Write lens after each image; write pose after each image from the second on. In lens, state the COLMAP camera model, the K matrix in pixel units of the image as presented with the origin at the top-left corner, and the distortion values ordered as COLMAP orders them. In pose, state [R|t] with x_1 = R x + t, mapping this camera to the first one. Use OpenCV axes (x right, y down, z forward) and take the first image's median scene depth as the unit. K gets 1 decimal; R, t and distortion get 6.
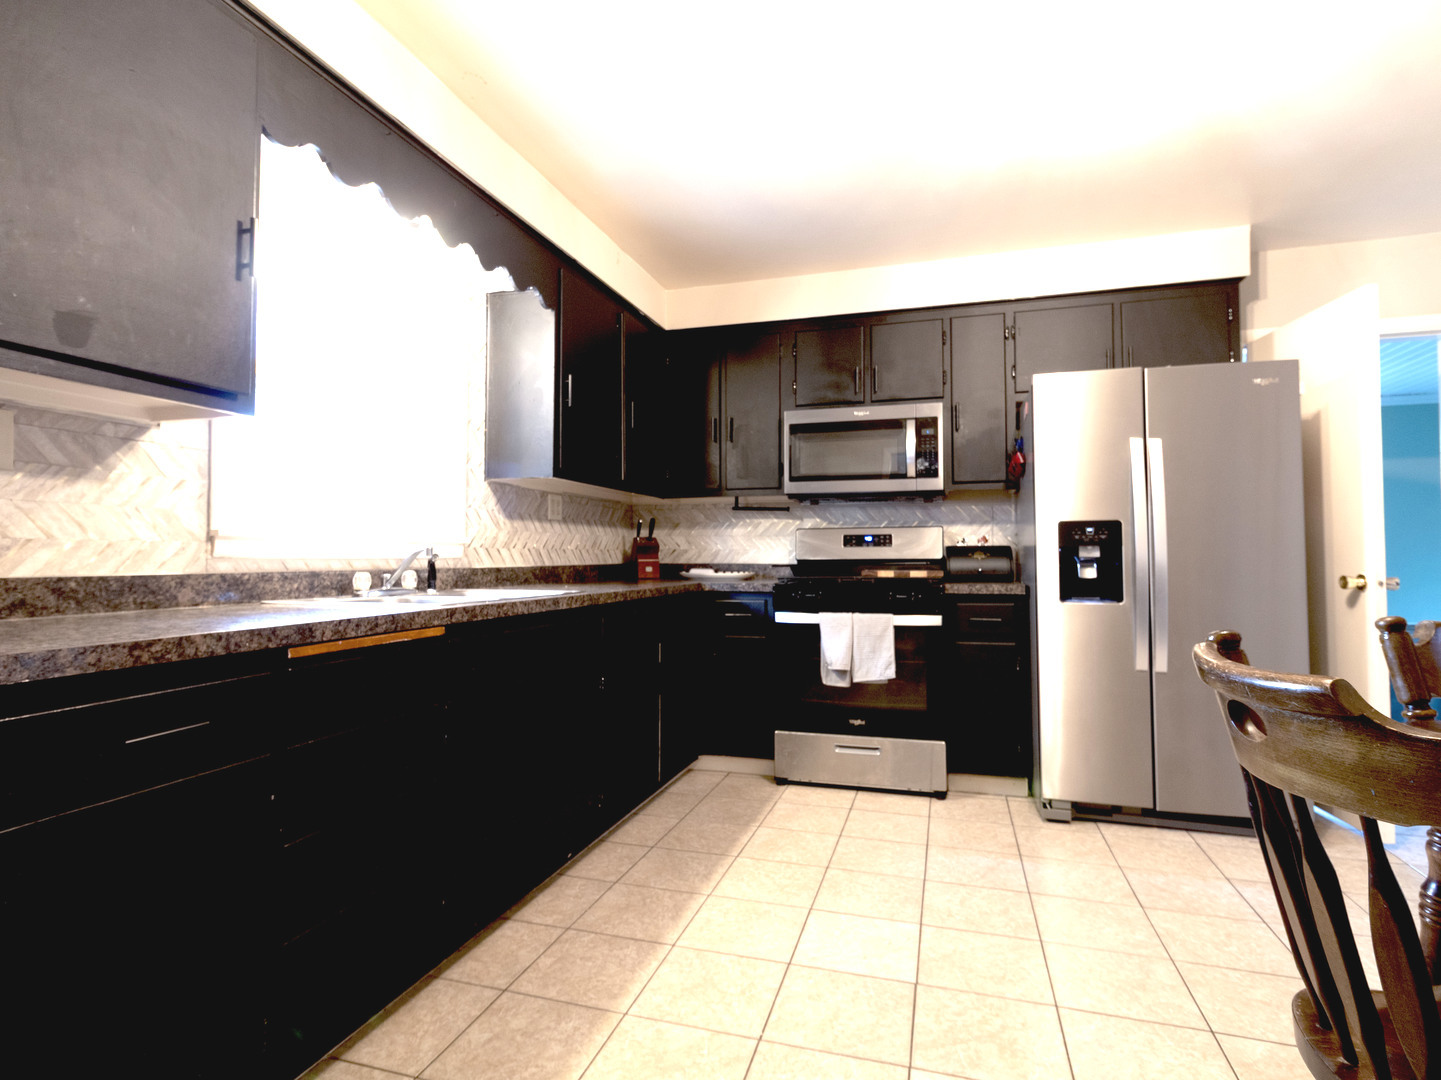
lens RADIAL K [[757.5, 0, 718.1], [0, 757.5, 530.4], [0, 0, 1]] dist [-0.000262, 0.000016]
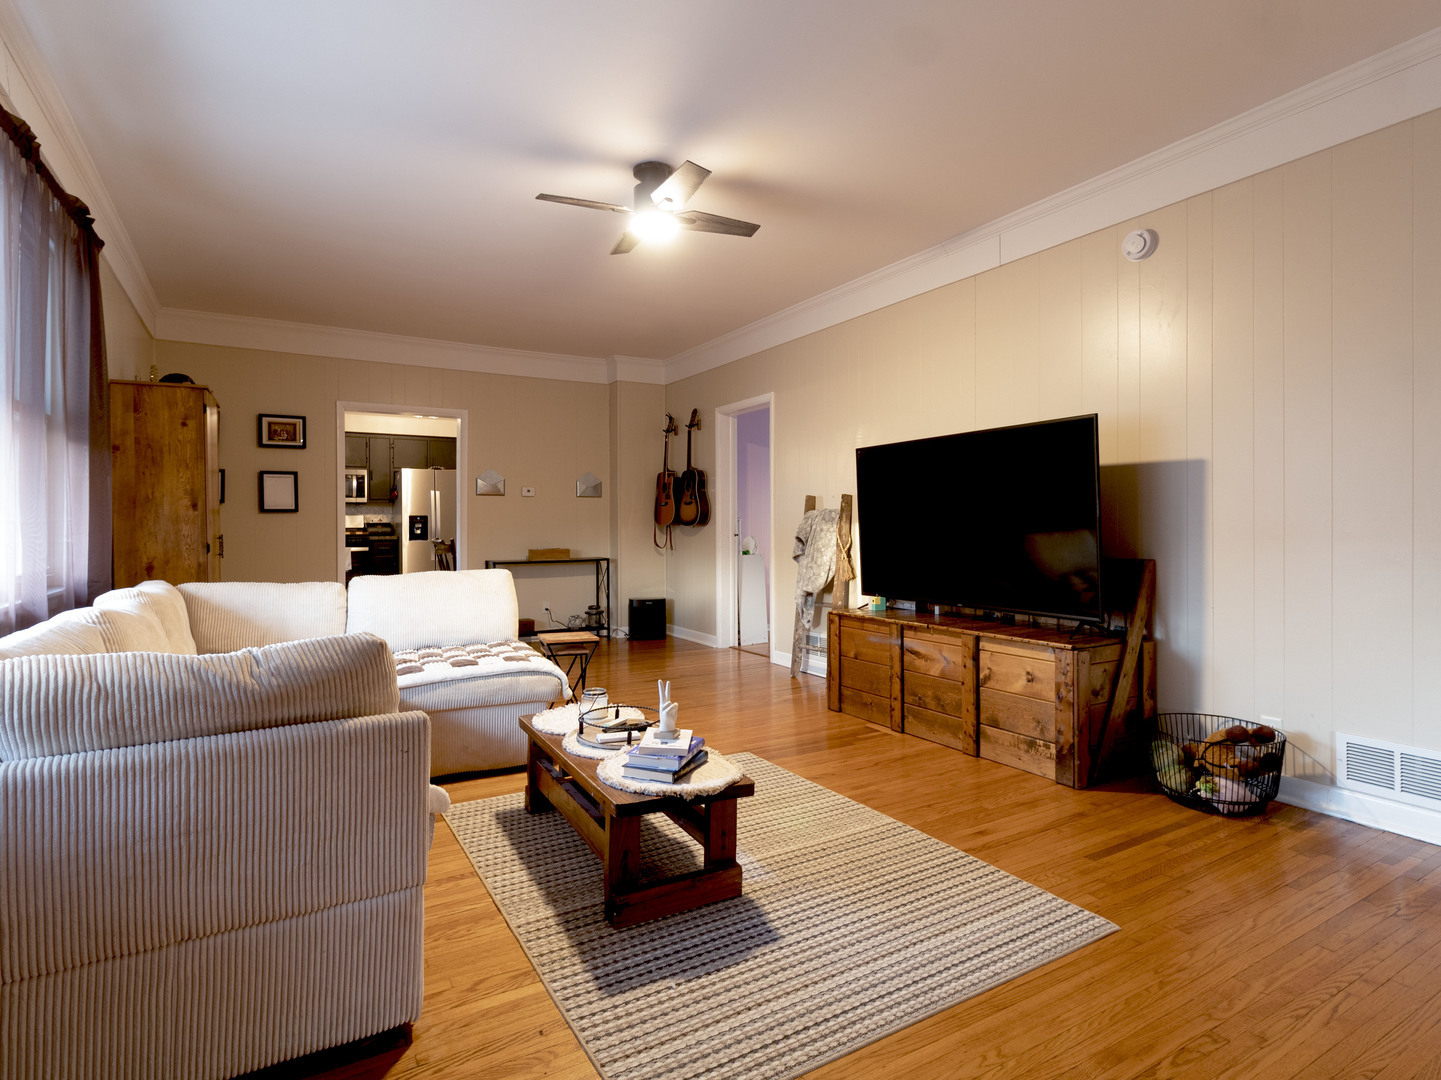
lens RADIAL K [[757.5, 0, 718.1], [0, 757.5, 530.4], [0, 0, 1]] dist [-0.000262, 0.000016]
pose [[0.671202, -0.007372, 0.741238, -0.898782], [-0.023825, 0.999219, 0.031511, -0.069899], [-0.740891, -0.038811, 0.670503, -1.815794]]
